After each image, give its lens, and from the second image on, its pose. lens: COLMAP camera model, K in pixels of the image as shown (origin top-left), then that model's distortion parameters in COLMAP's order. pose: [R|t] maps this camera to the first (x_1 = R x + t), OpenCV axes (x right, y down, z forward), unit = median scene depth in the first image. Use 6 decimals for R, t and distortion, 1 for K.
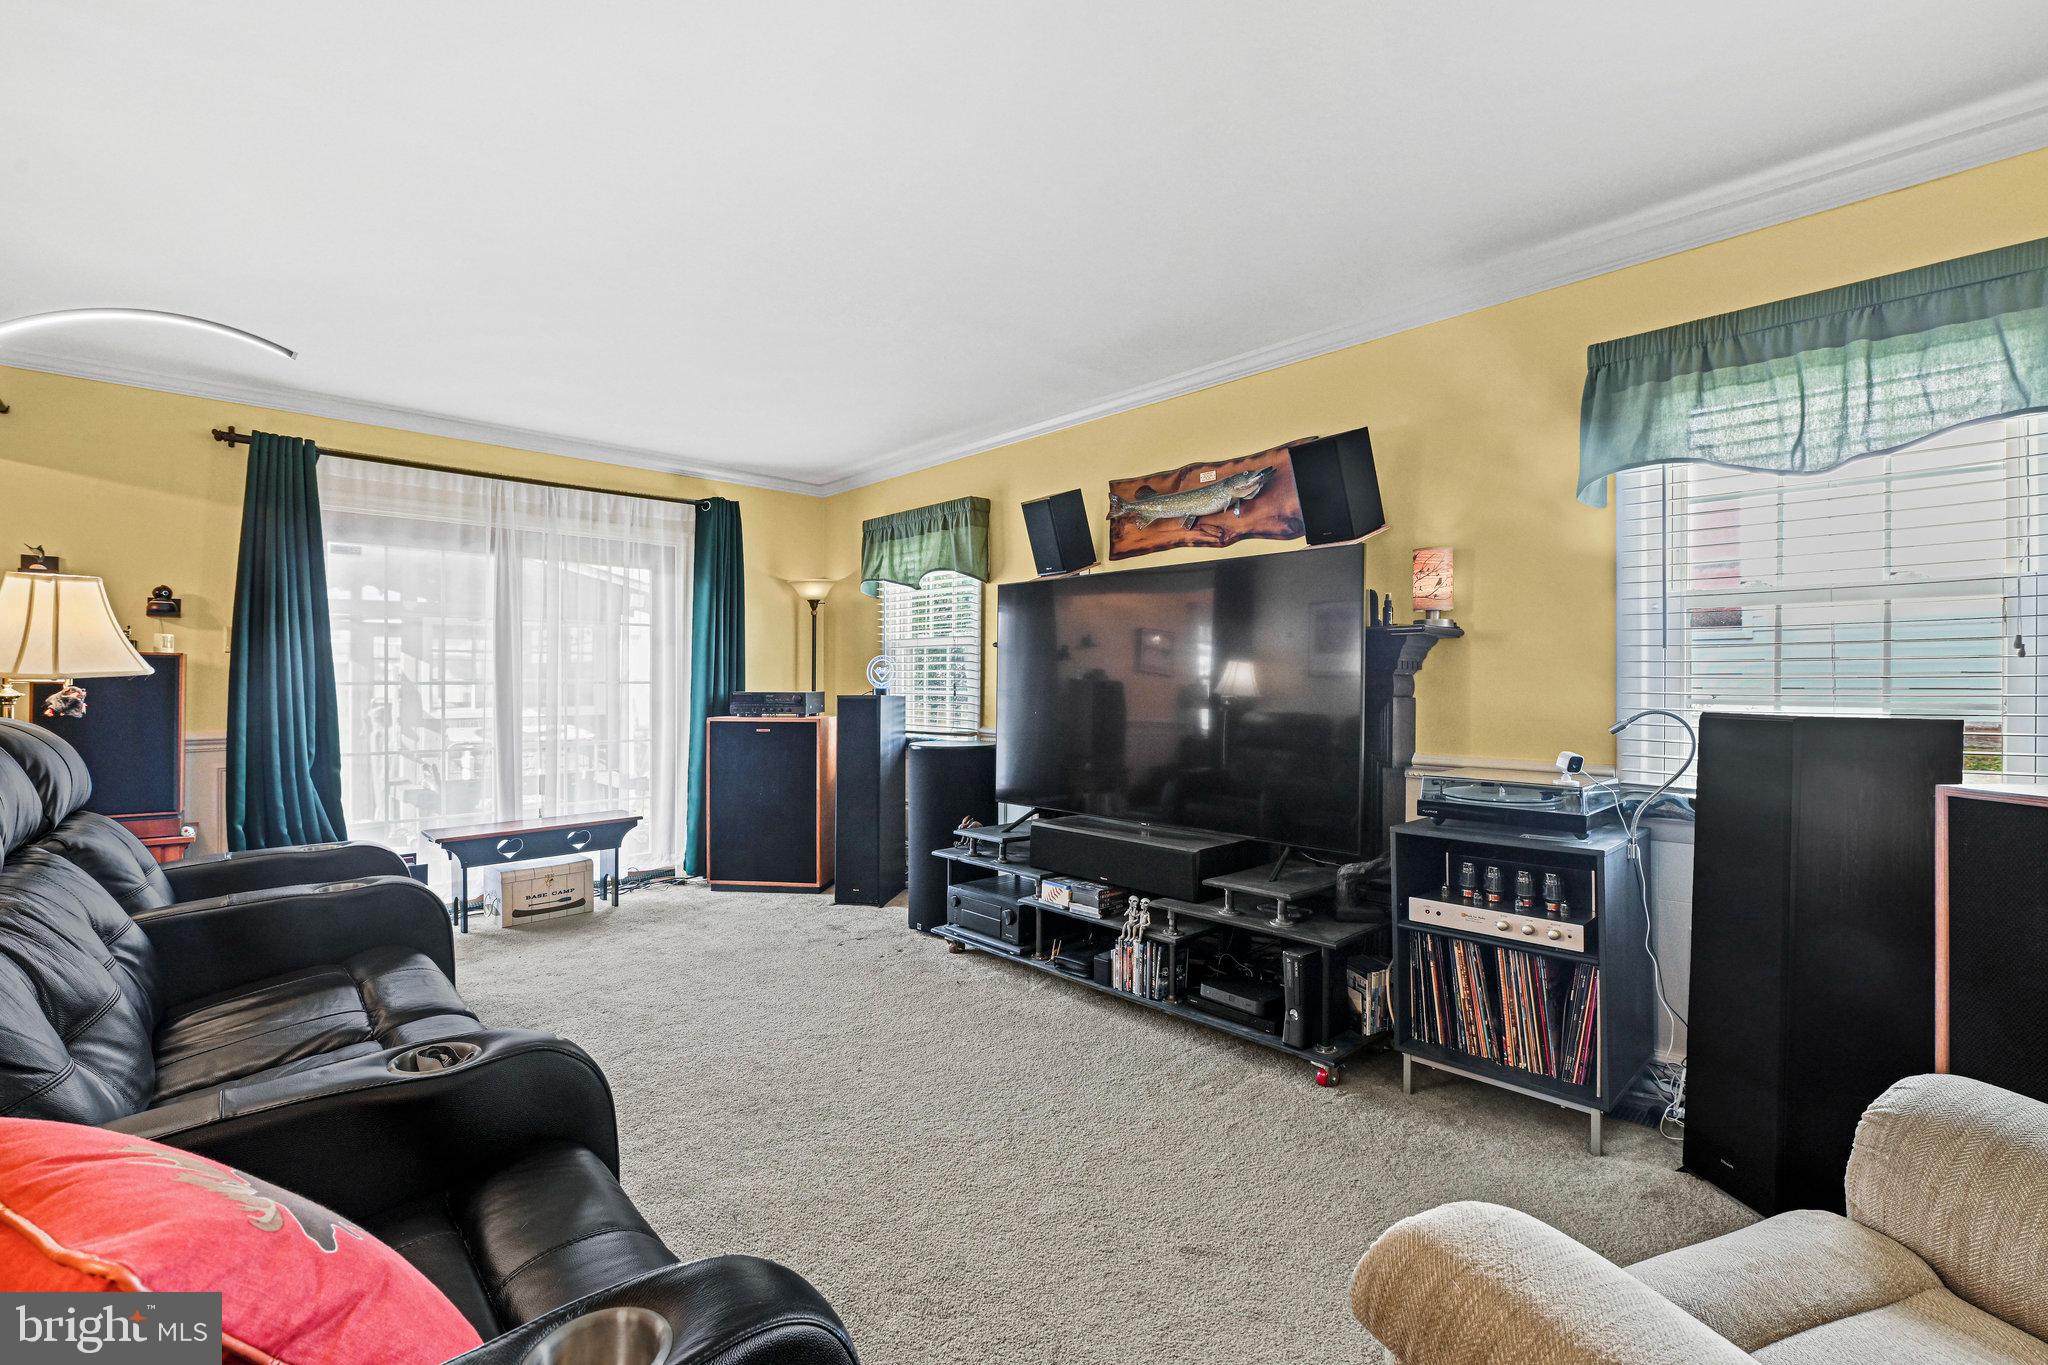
lens RADIAL K [[903.1, 0, 1023.2], [0, 903.1, 672.3], [0, 0, 1]] dist [-0.003946, 0.000021]
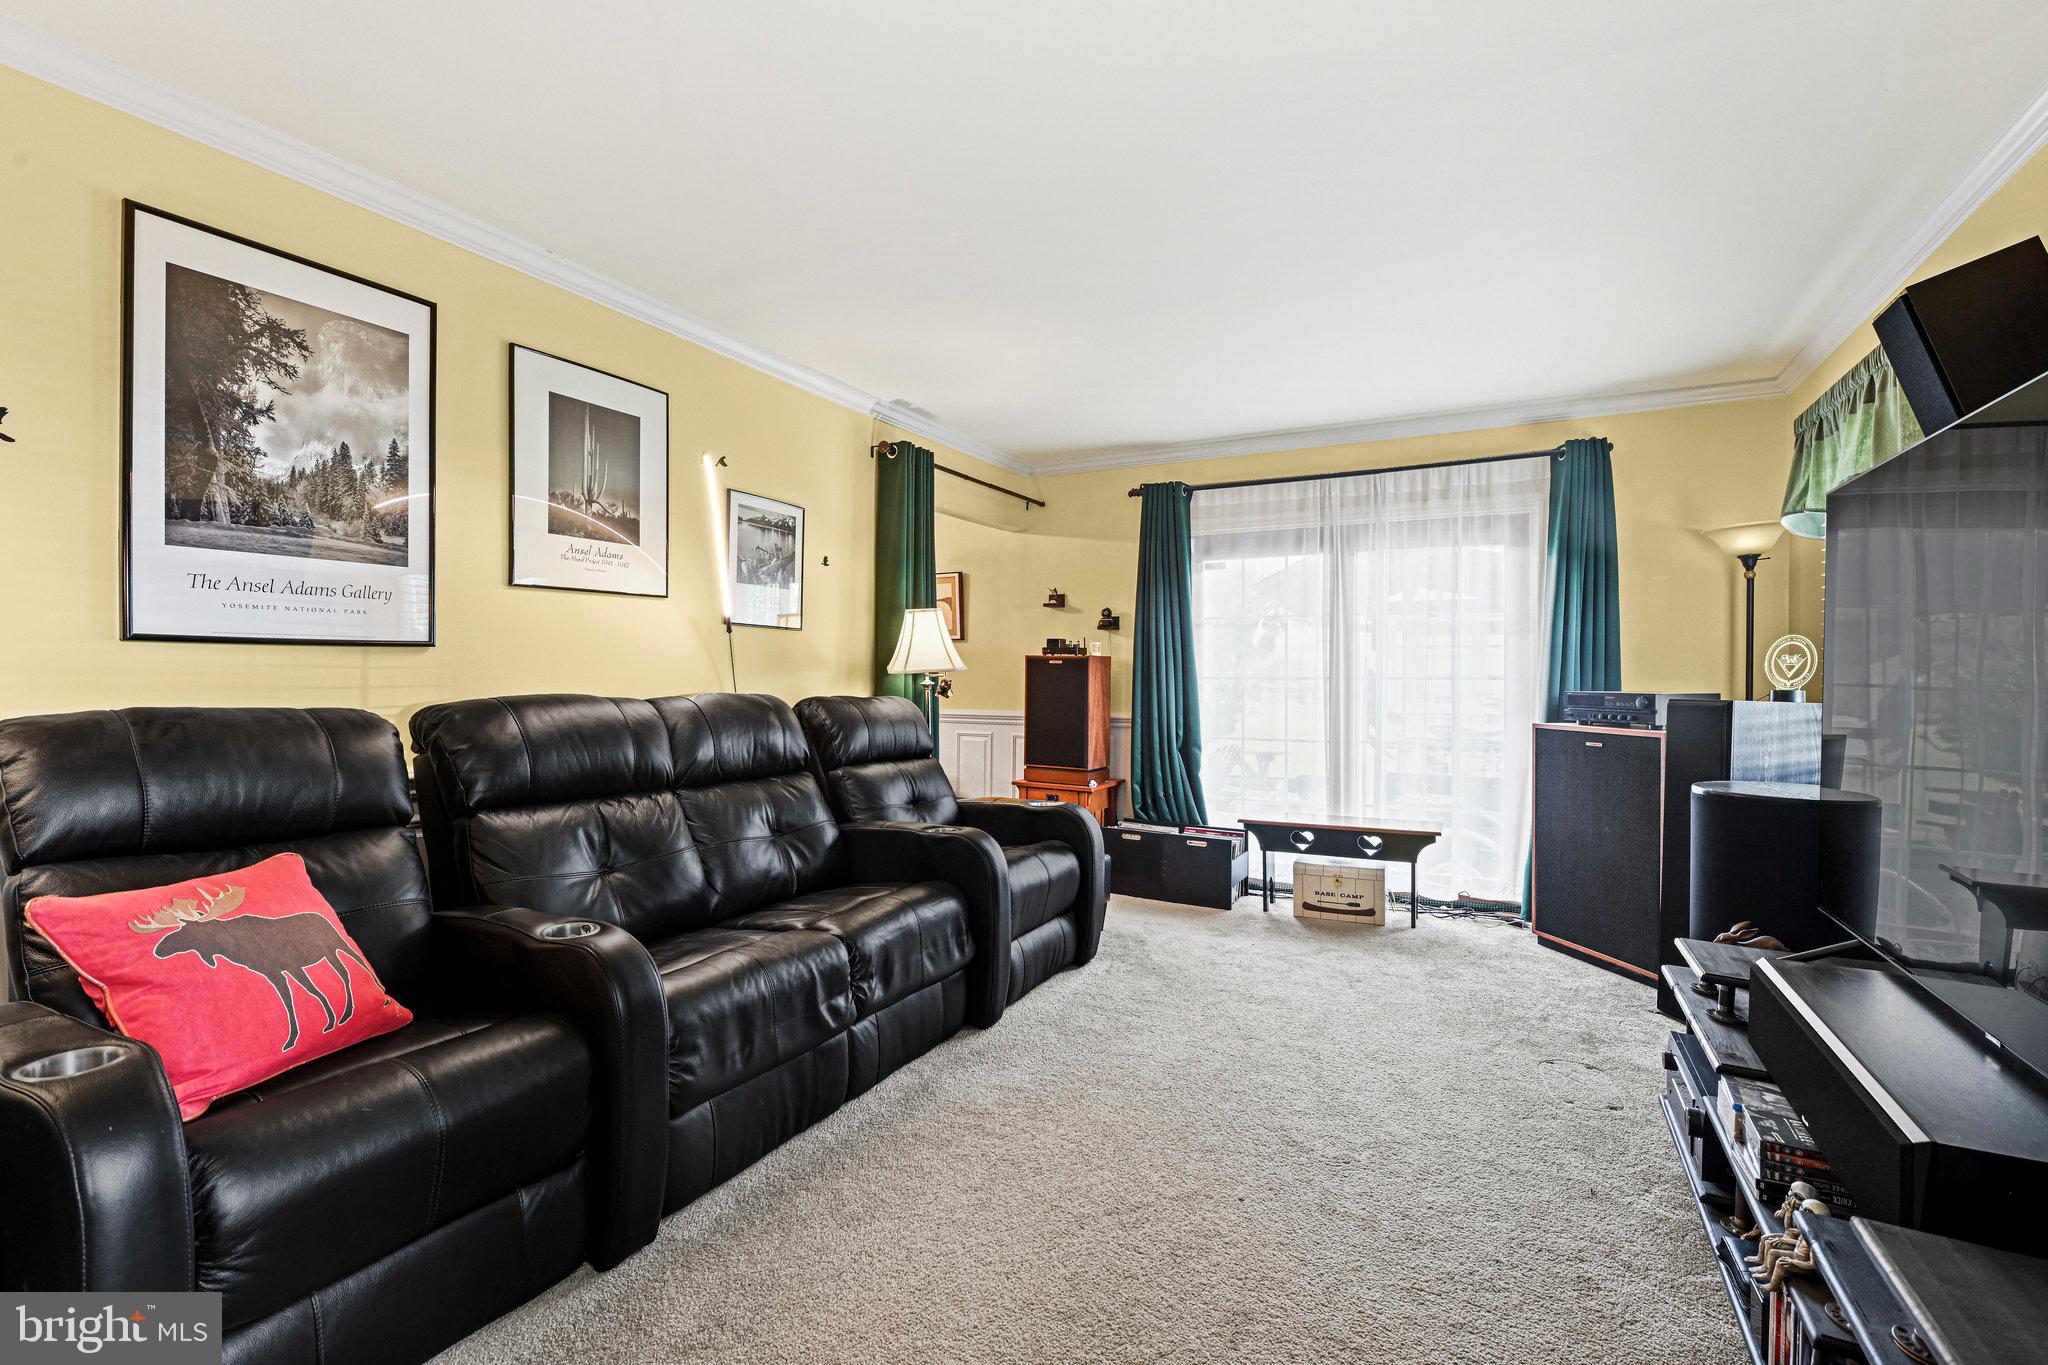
lens RADIAL K [[903.1, 0, 1023.2], [0, 903.1, 672.3], [0, 0, 1]] dist [-0.003946, 0.000021]
pose [[0.319823, -0.001157, -0.947477, 0.285069], [0.007420, 0.999972, 0.001284, 0.001219], [0.947448, -0.007440, 0.319823, 0.359033]]
